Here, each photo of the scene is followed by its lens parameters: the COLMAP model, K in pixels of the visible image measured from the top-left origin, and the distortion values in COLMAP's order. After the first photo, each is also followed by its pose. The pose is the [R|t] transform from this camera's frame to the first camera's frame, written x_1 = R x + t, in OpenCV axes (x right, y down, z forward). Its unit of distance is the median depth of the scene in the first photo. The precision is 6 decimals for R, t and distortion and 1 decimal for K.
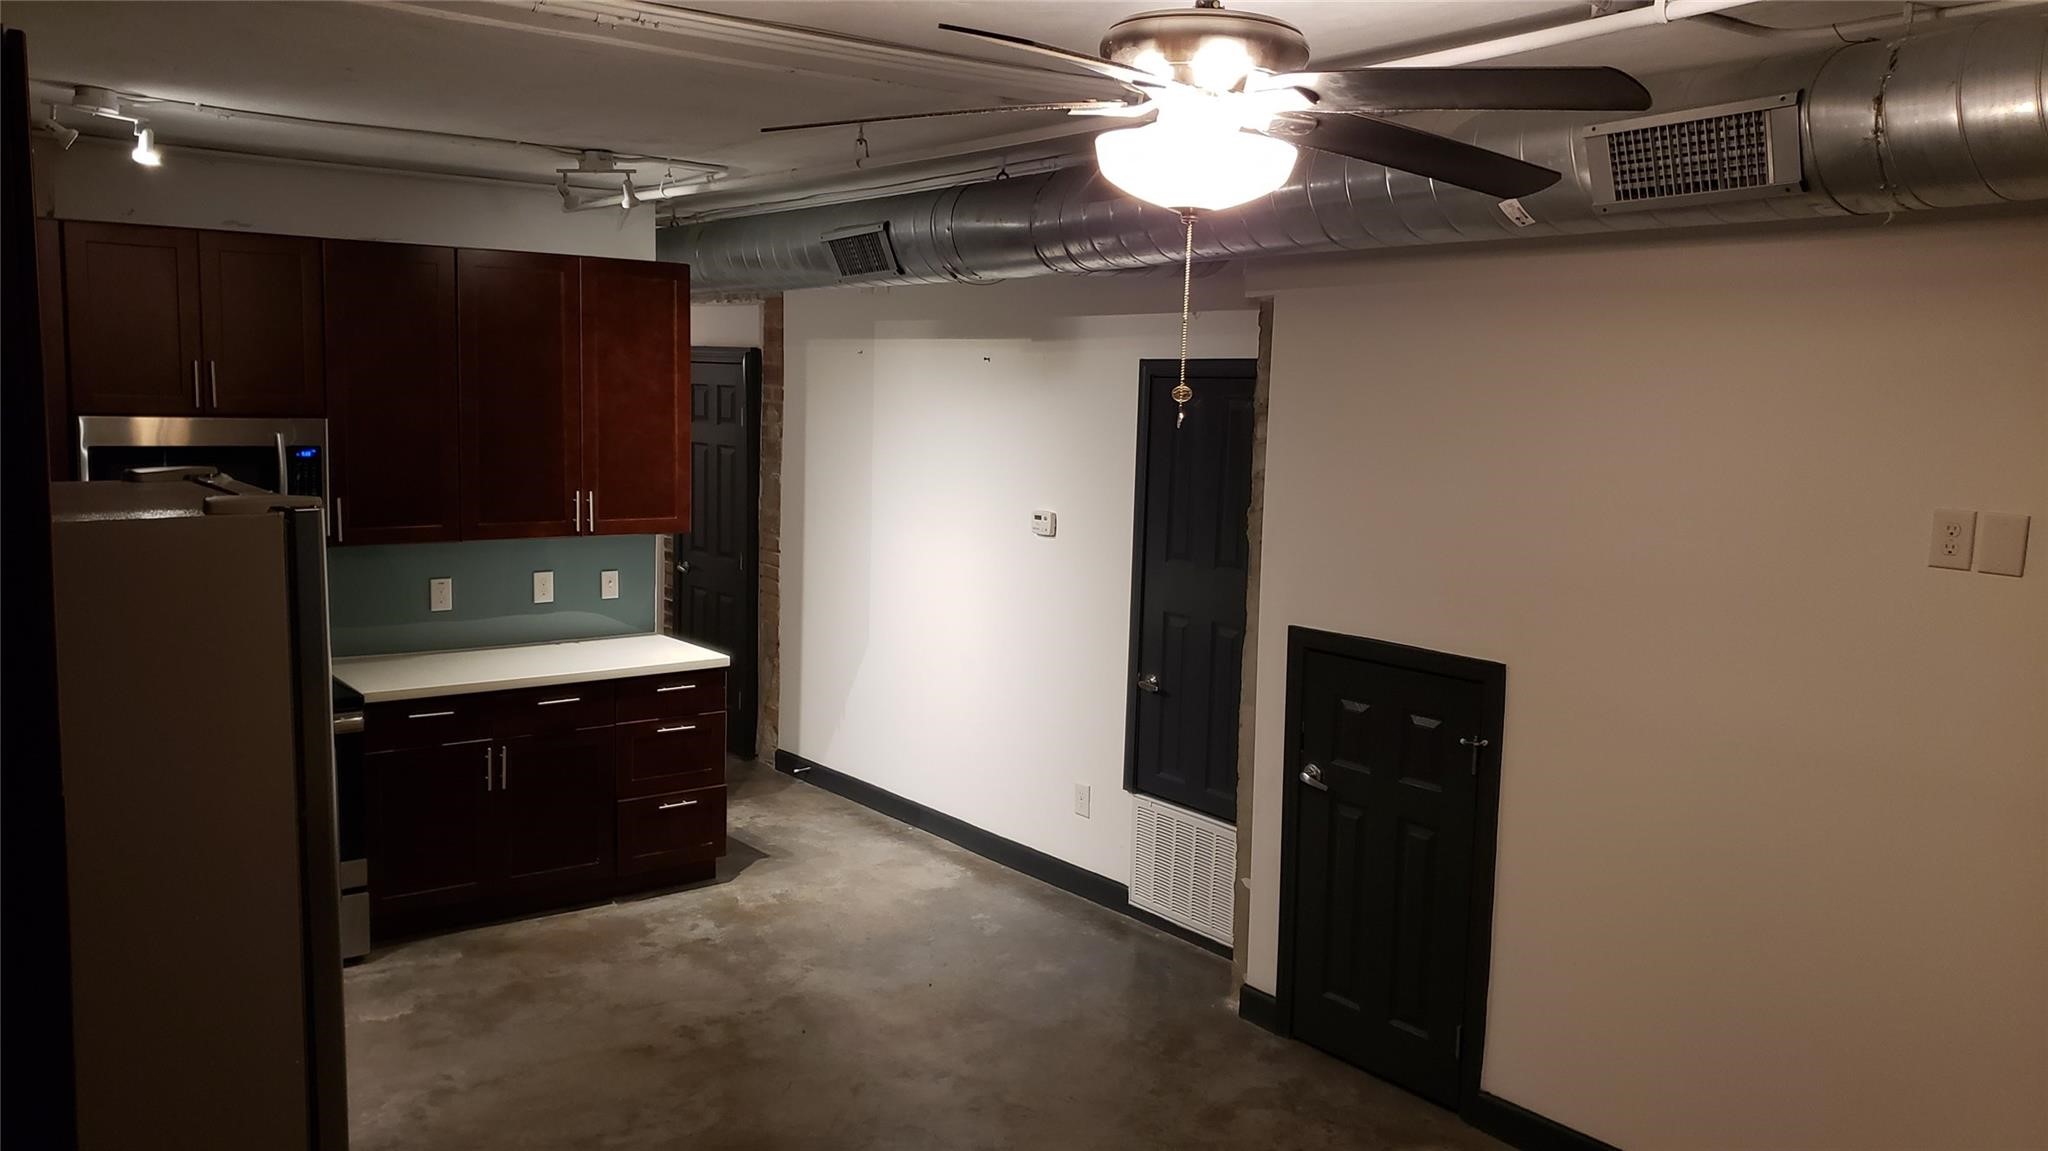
lens RADIAL K [[1567.3, 0, 1024.0], [0, 1567.3, 575.5], [0, 0, 1]] dist [-0.000446, 0.013822]
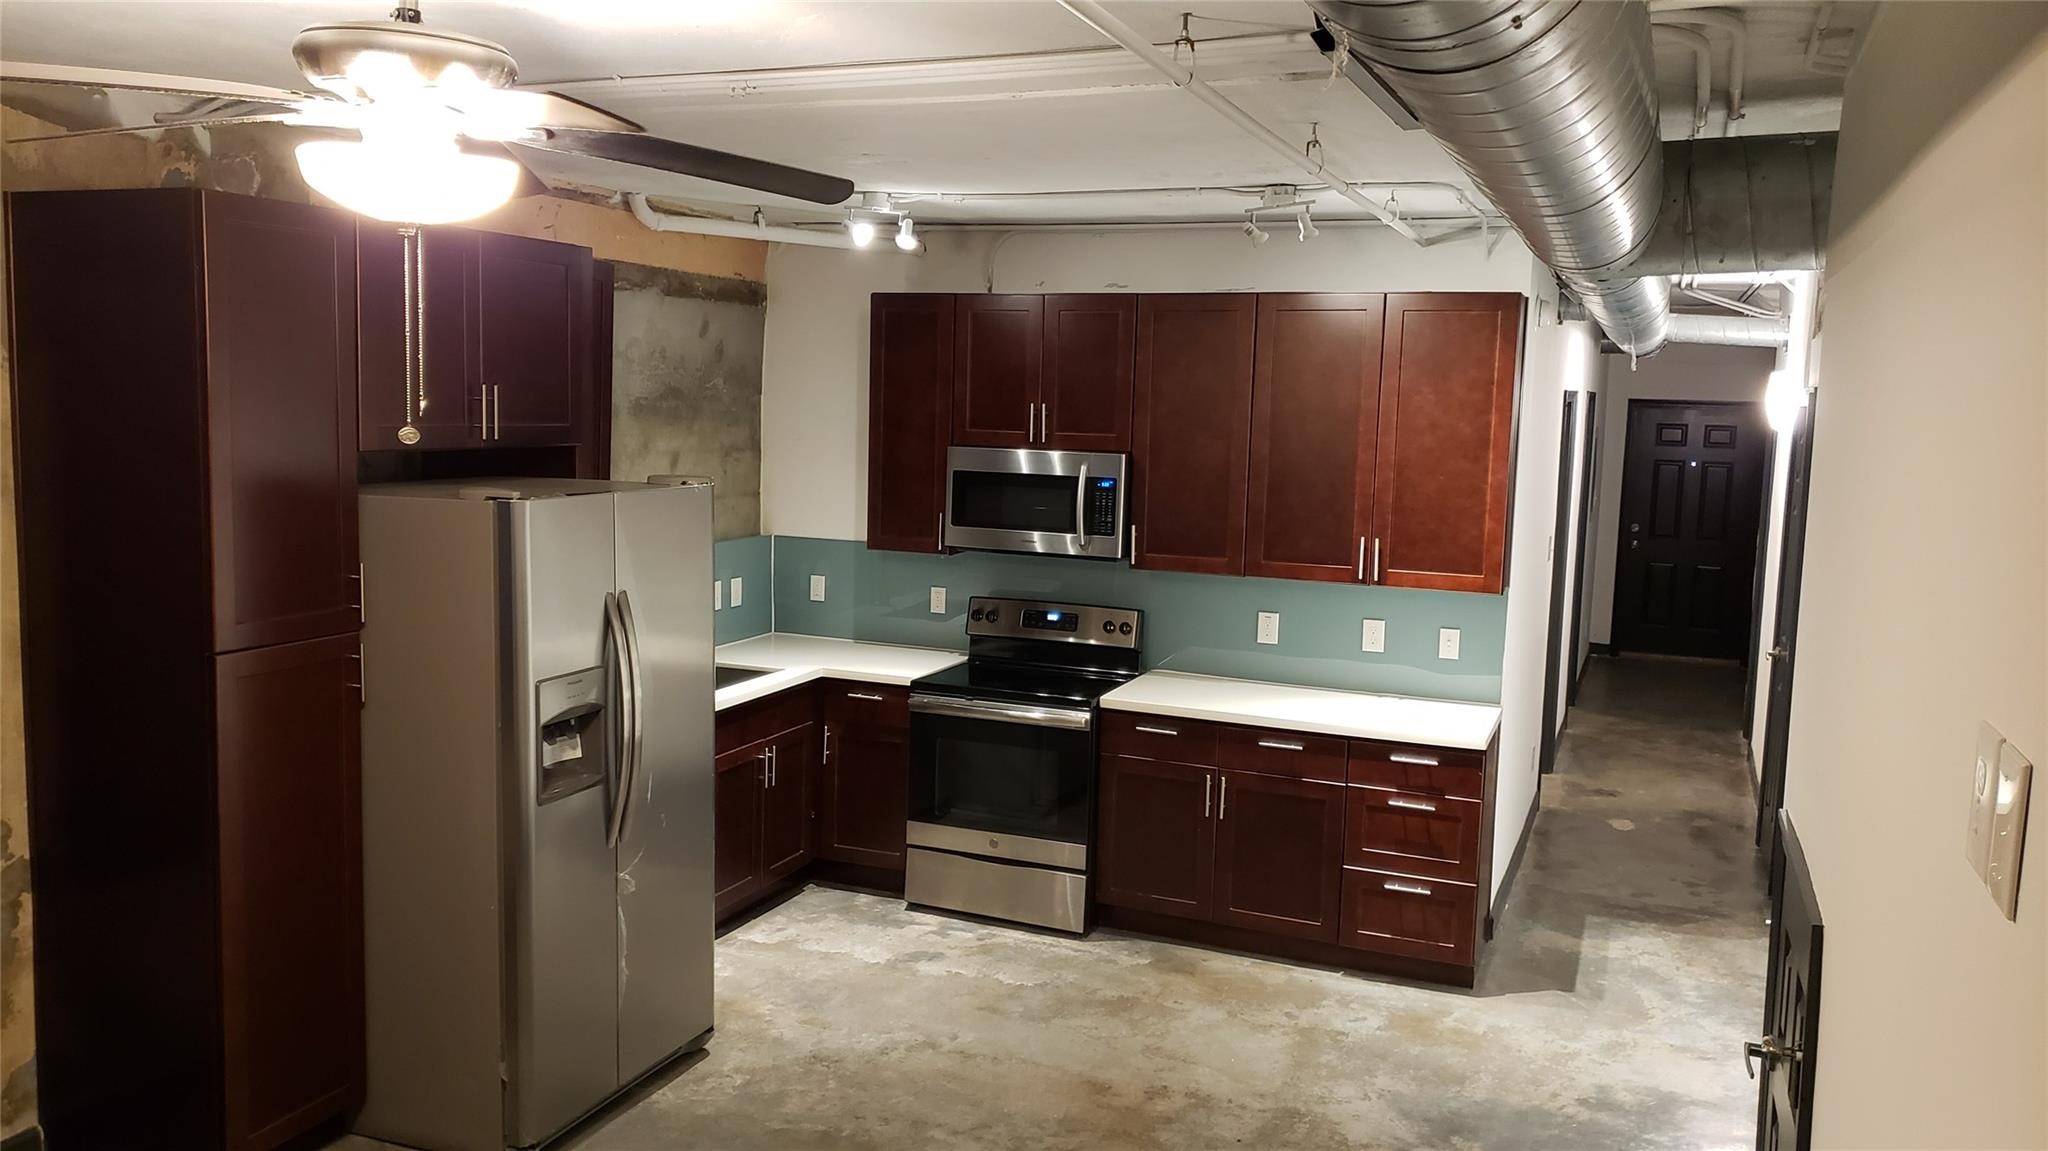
lens RADIAL K [[1594.0, 0, 1024.0], [0, 1594.0, 575.5], [0, 0, 1]] dist [0.059453, 0.001838]
pose [[0.497684, 0.085607, -0.863124, 1.347575], [-0.121258, 0.992212, 0.028492, -0.097288], [0.858841, 0.090481, 0.504188, 0.966913]]
